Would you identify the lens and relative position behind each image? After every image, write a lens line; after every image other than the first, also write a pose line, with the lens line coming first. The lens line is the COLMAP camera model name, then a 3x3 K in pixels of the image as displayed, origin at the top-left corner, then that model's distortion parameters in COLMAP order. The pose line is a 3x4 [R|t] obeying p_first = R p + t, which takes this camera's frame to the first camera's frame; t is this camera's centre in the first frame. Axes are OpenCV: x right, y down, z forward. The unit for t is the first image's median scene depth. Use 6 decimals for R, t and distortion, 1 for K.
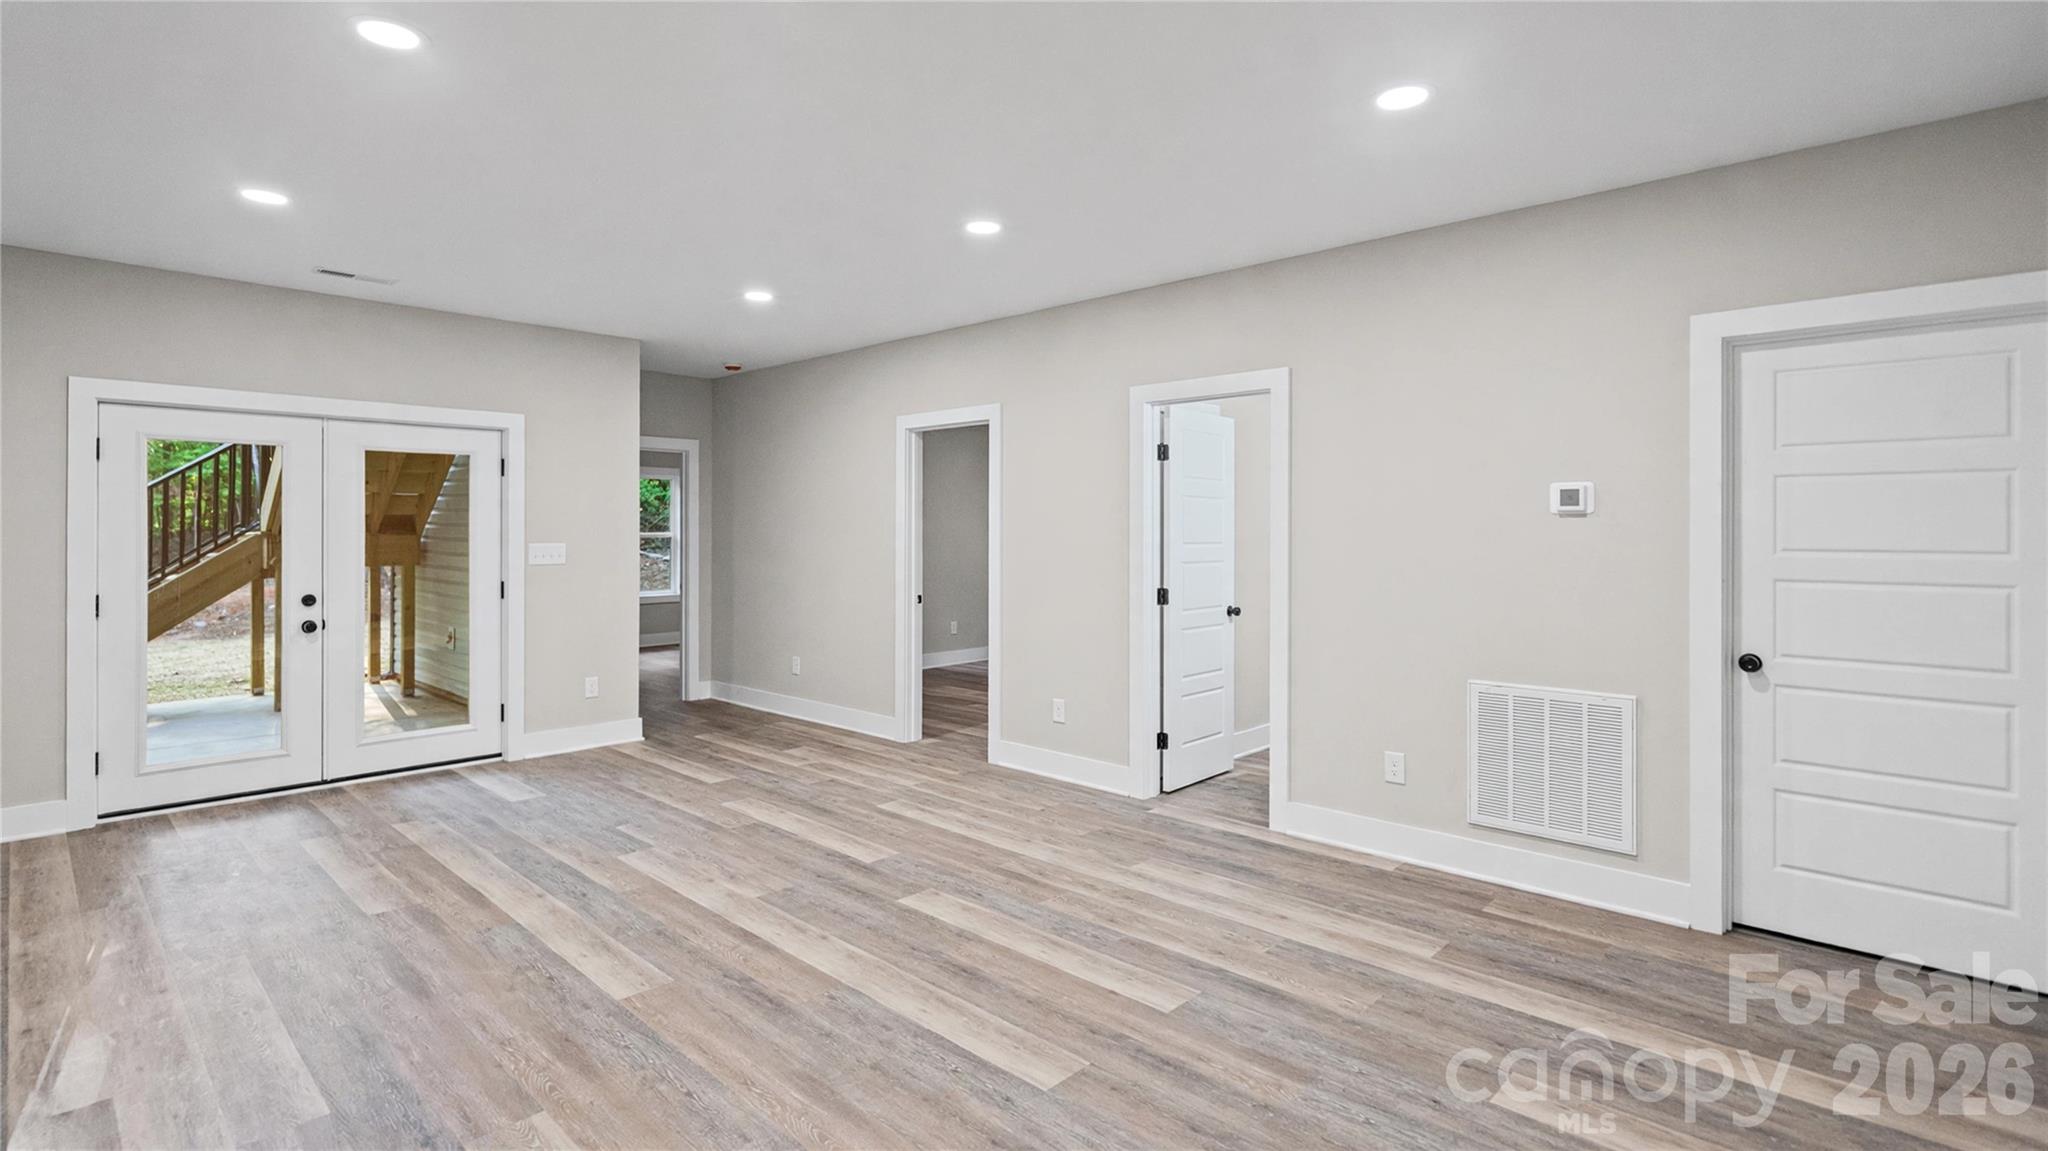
lens RADIAL K [[968.5, 0, 939.0], [0, 968.5, 553.8], [0, 0, 1]] dist [-0.001974, -0.000121]
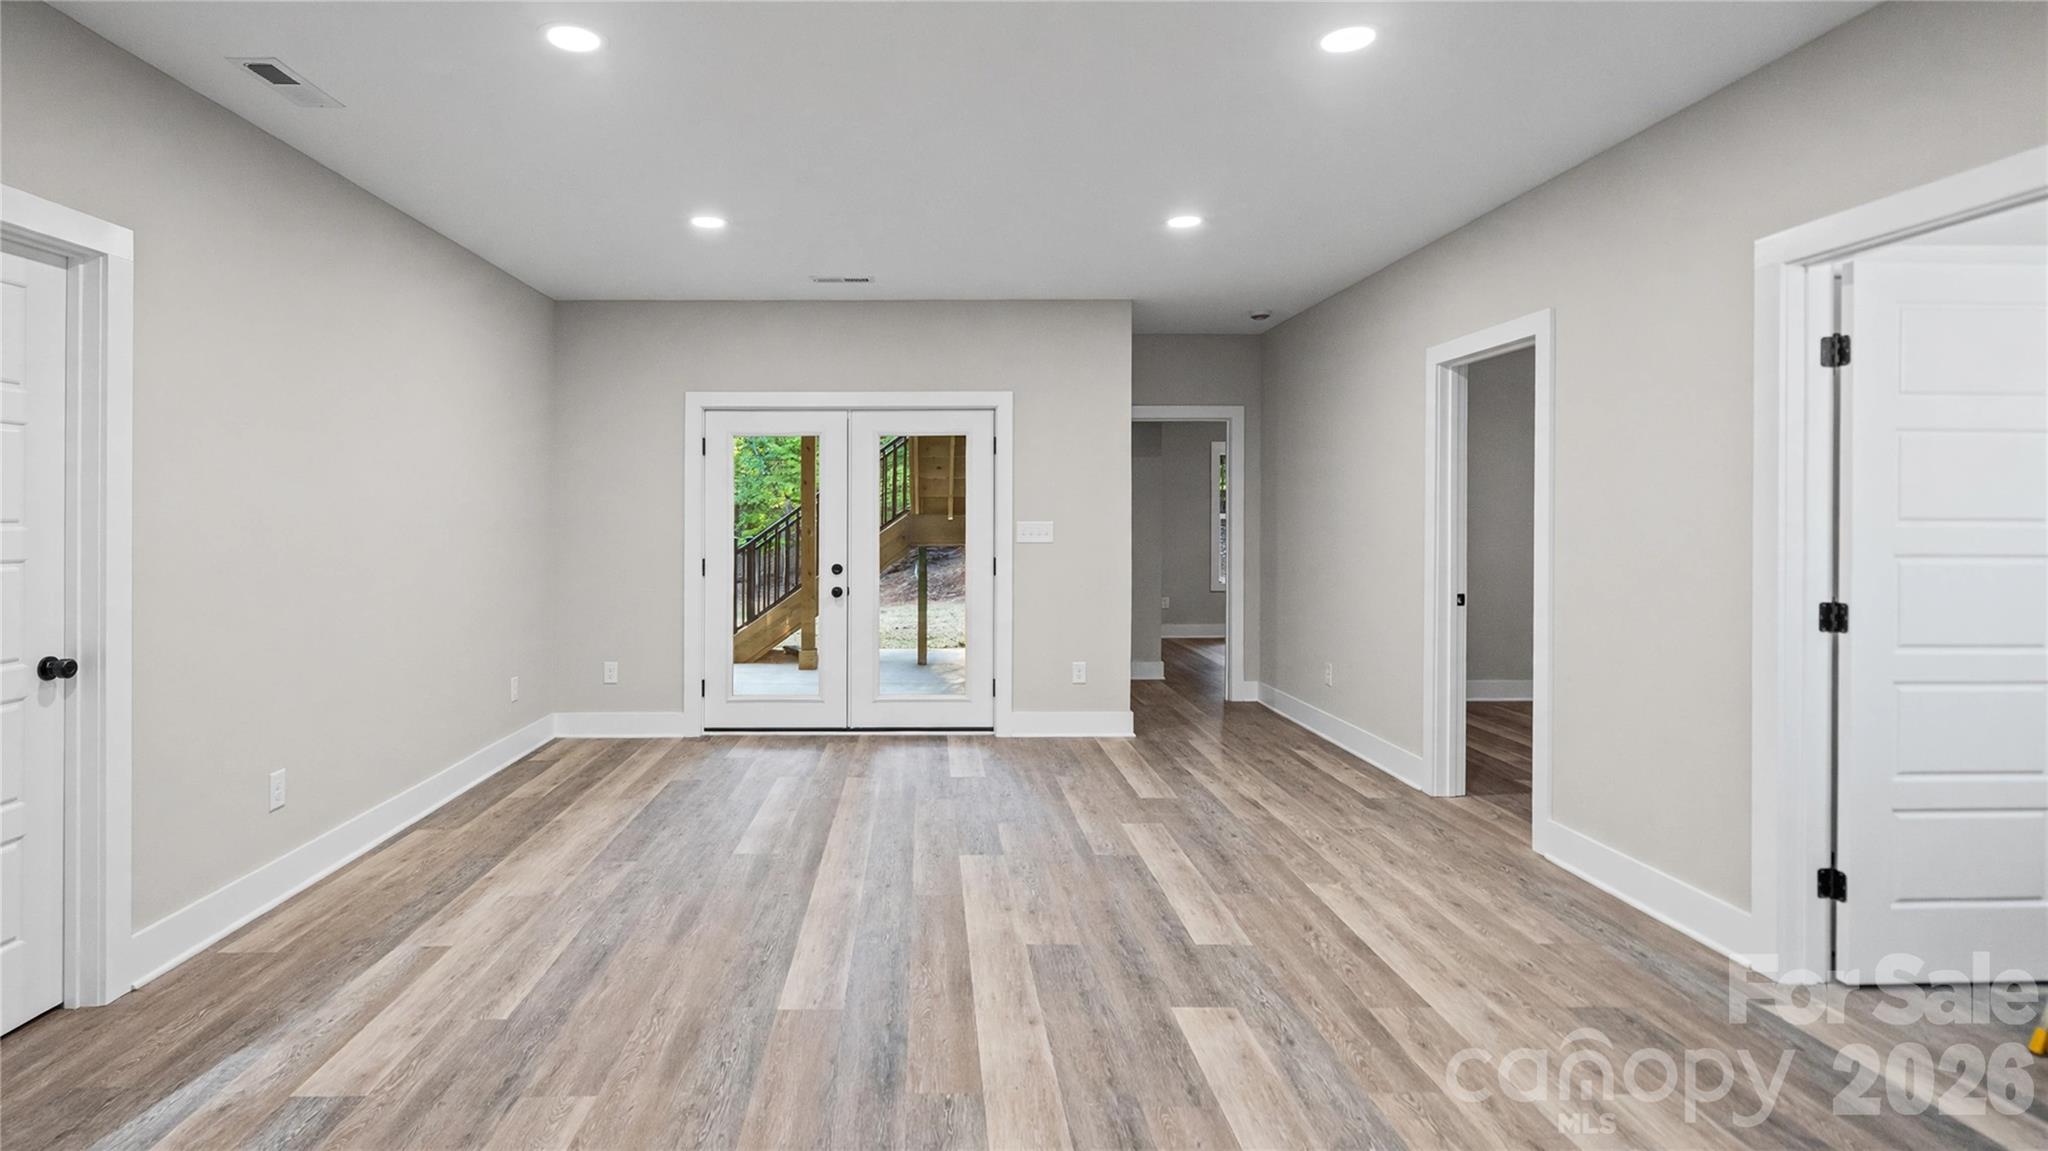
lens RADIAL K [[968.7, 0, 1014.1], [0, 968.7, 536.8], [0, 0, 1]] dist [-0.000494, 0.000548]
pose [[0.718898, 0.010931, -0.695030, 0.281814], [-0.014799, 0.999890, 0.000418, 0.005647], [0.694958, 0.009986, 0.718981, 0.298376]]
